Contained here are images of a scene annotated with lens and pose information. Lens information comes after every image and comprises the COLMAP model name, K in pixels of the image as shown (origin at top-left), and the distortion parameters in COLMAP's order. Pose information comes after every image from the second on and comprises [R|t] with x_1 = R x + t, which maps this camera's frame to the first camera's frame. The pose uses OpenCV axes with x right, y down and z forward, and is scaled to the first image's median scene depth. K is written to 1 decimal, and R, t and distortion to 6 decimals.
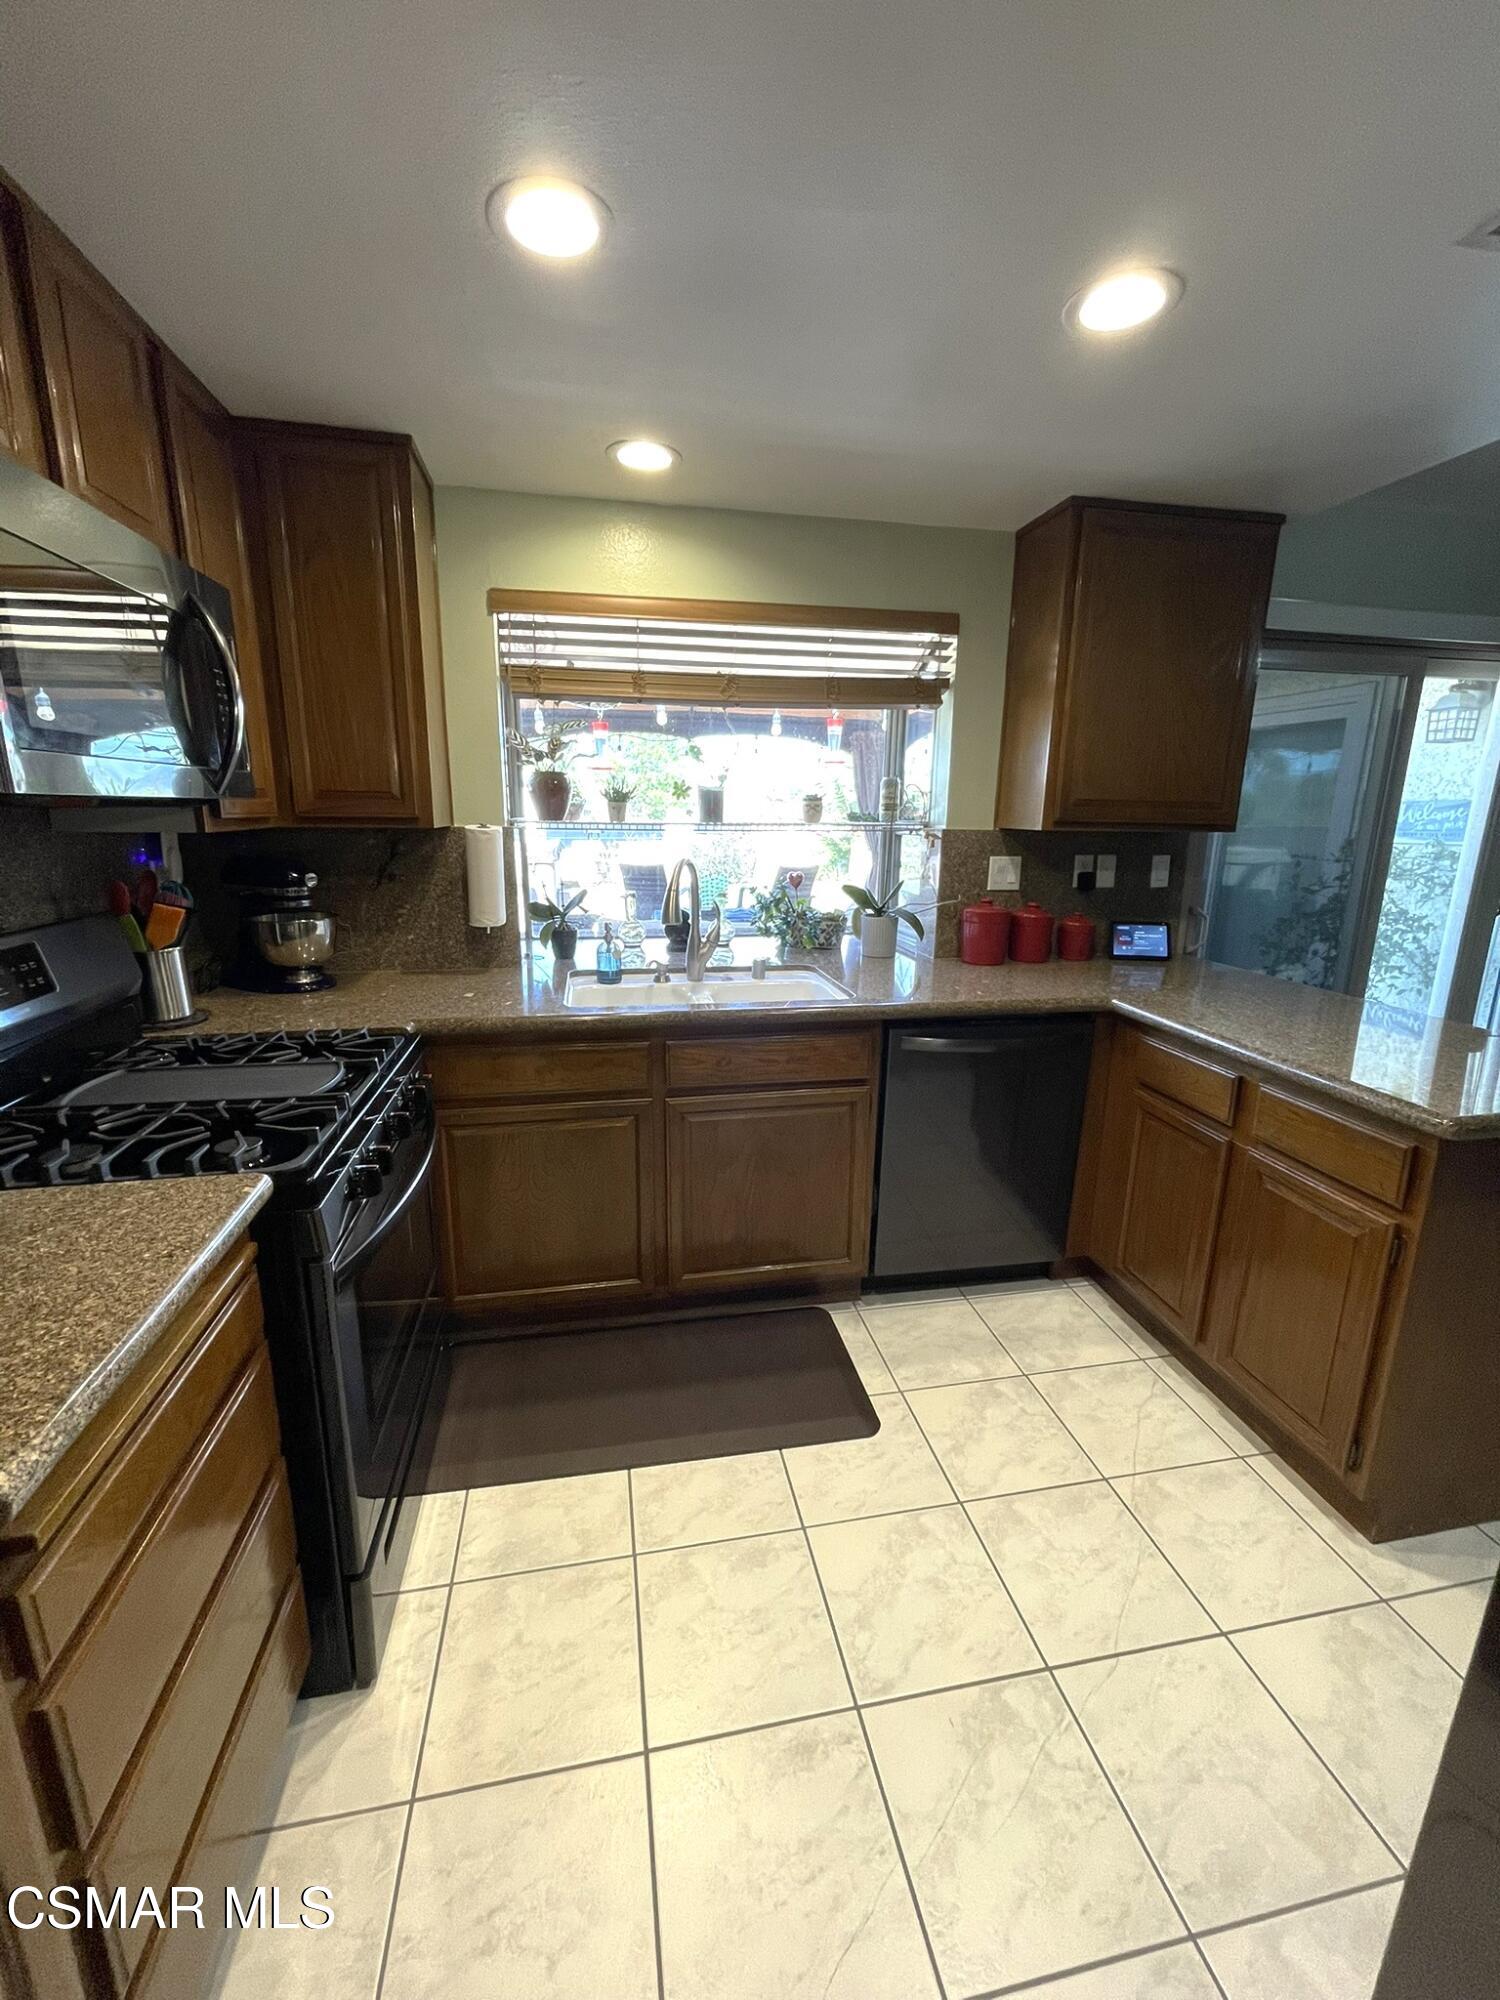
lens RADIAL K [[806.7, 0, 747.1], [0, 806.7, 996.0], [0, 0, 1]] dist [-0.000519, 0.000412]
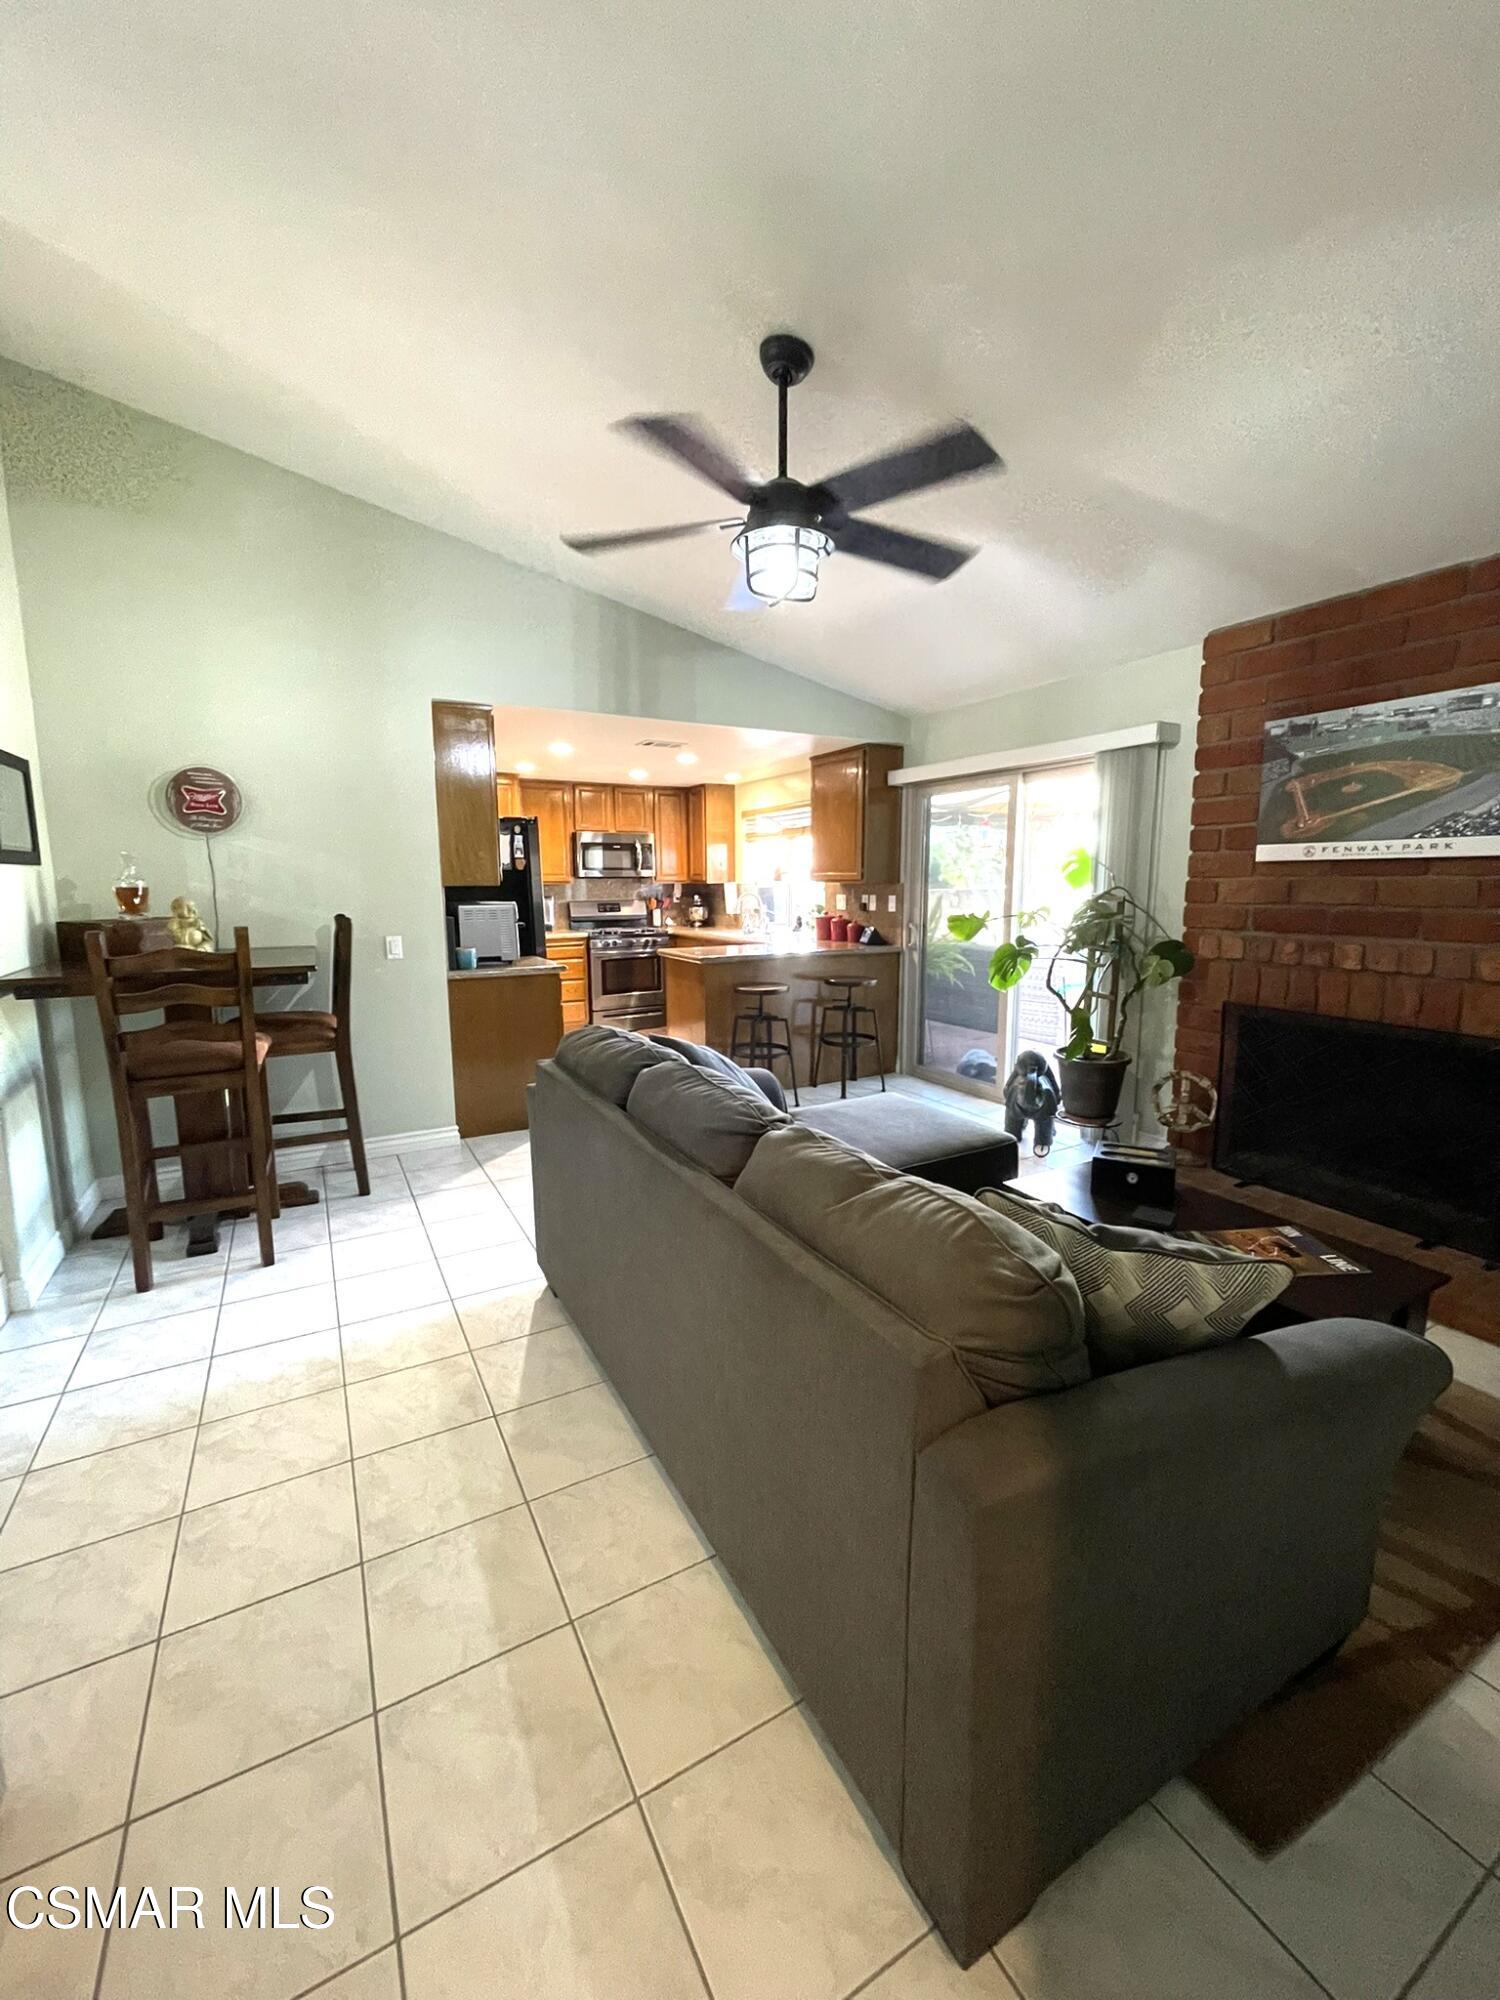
lens RADIAL K [[806.7, 0, 747.1], [0, 806.7, 996.0], [0, 0, 1]] dist [-0.000519, 0.000412]
pose [[0.309144, 0.123391, -0.942976, 2.378399], [-0.205136, 0.976857, 0.060573, 0.022787], [0.928628, 0.174712, 0.327301, 0.053856]]
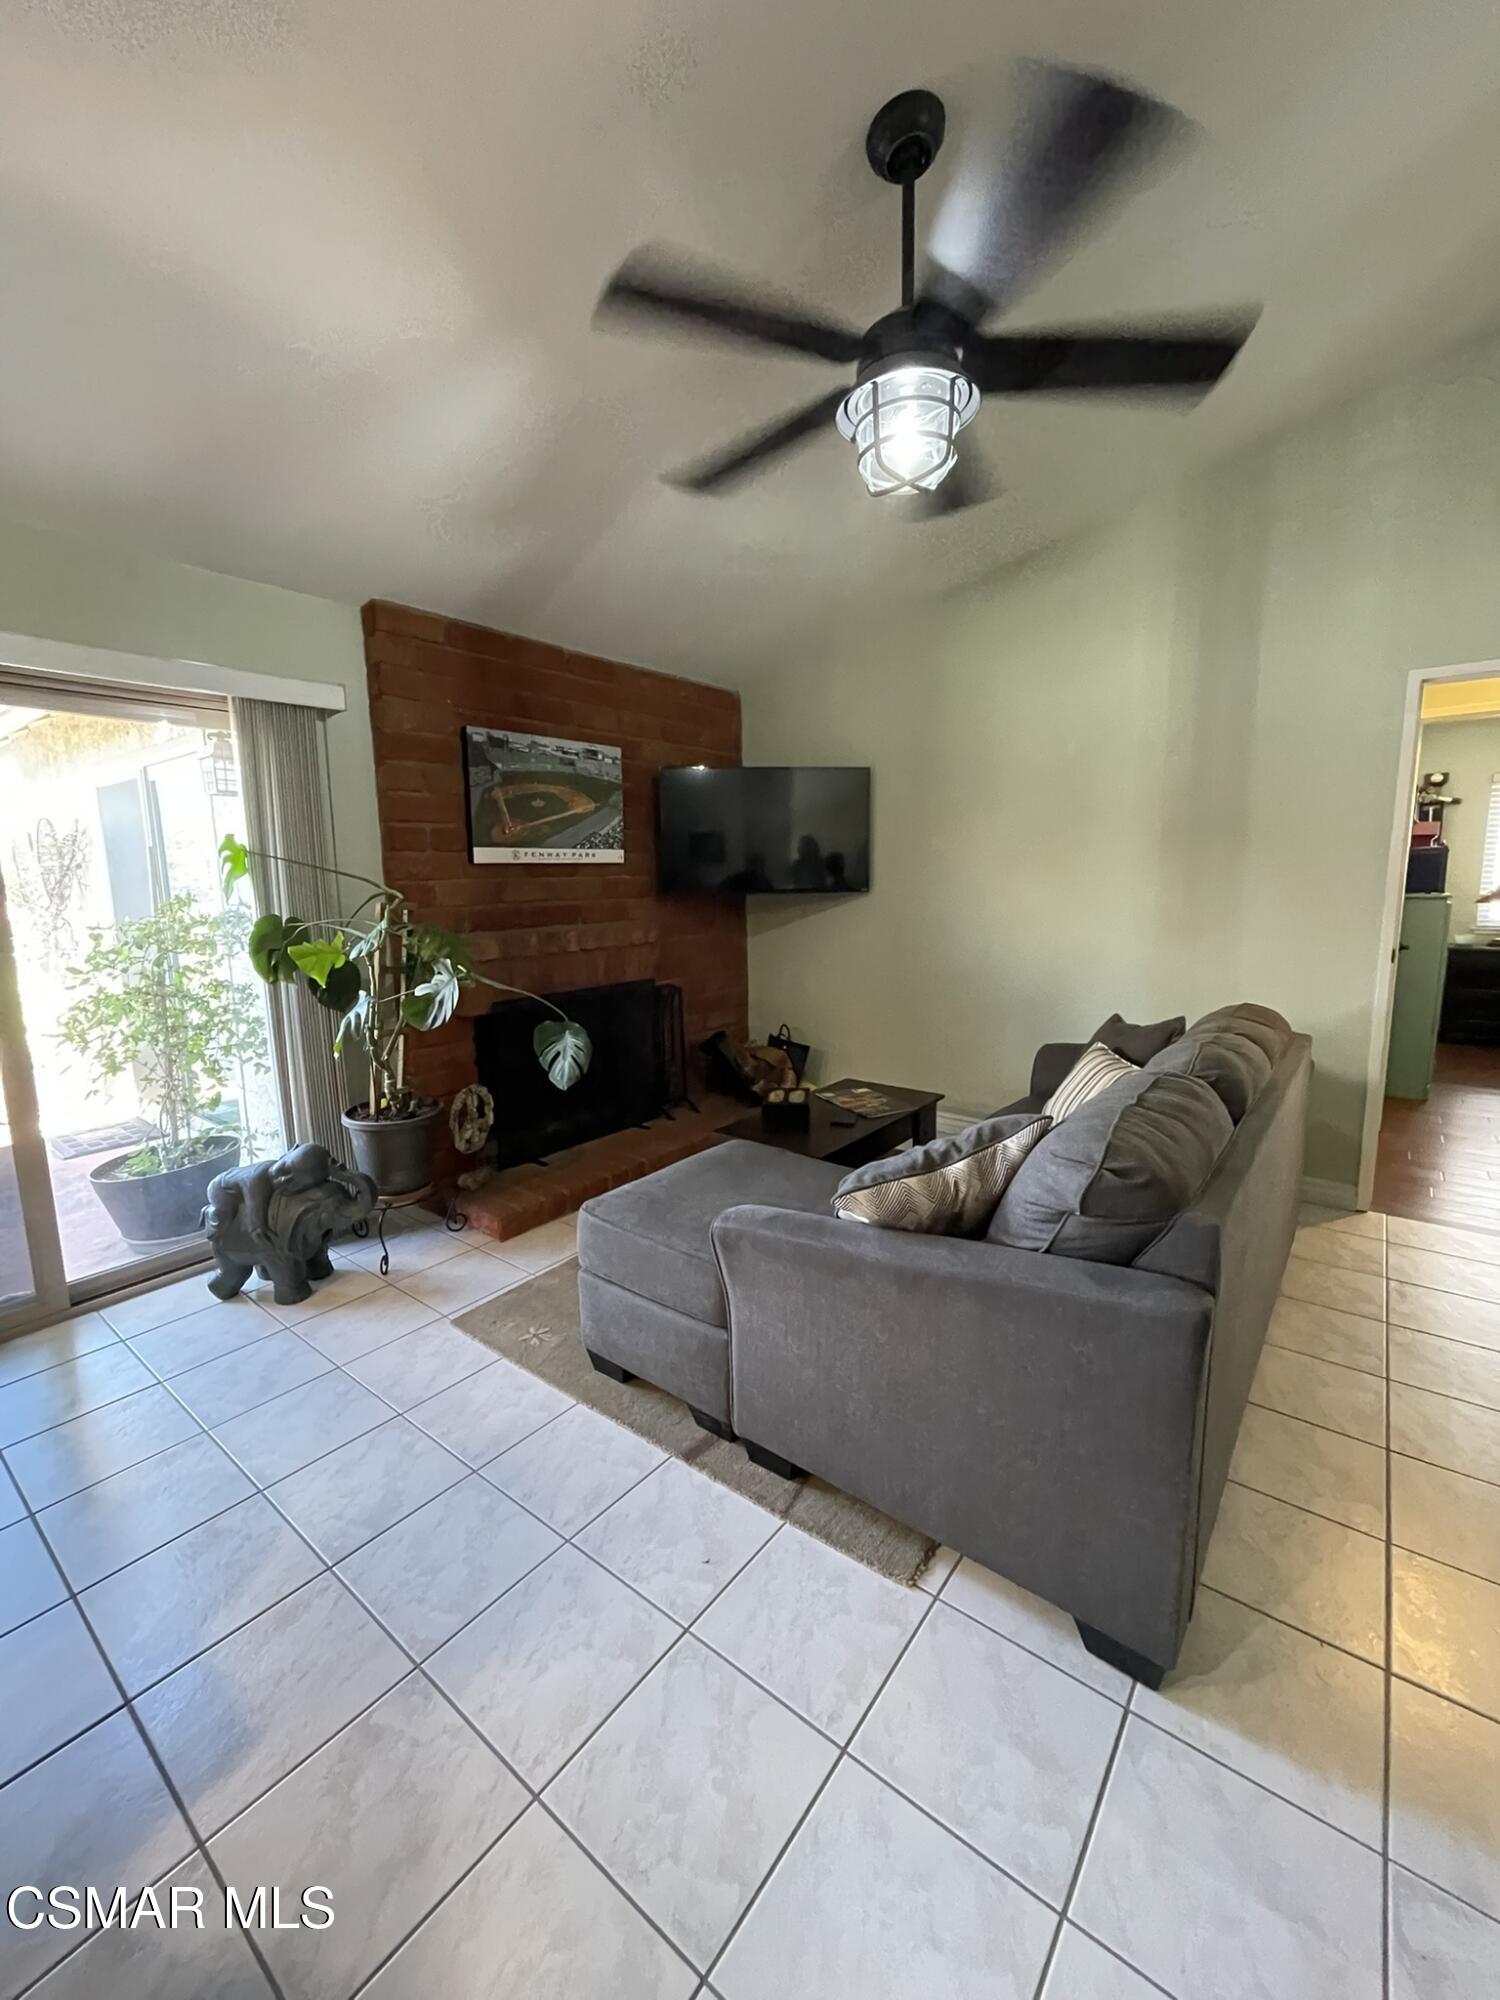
lens RADIAL K [[806.7, 0, 747.1], [0, 806.7, 996.0], [0, 0, 1]] dist [-0.000519, 0.000412]
pose [[0.757115, -0.120401, 0.642091, 0.891302], [0.175171, 0.984293, -0.021983, 0.042125], [-0.629359, 0.129119, 0.766313, -0.057693]]
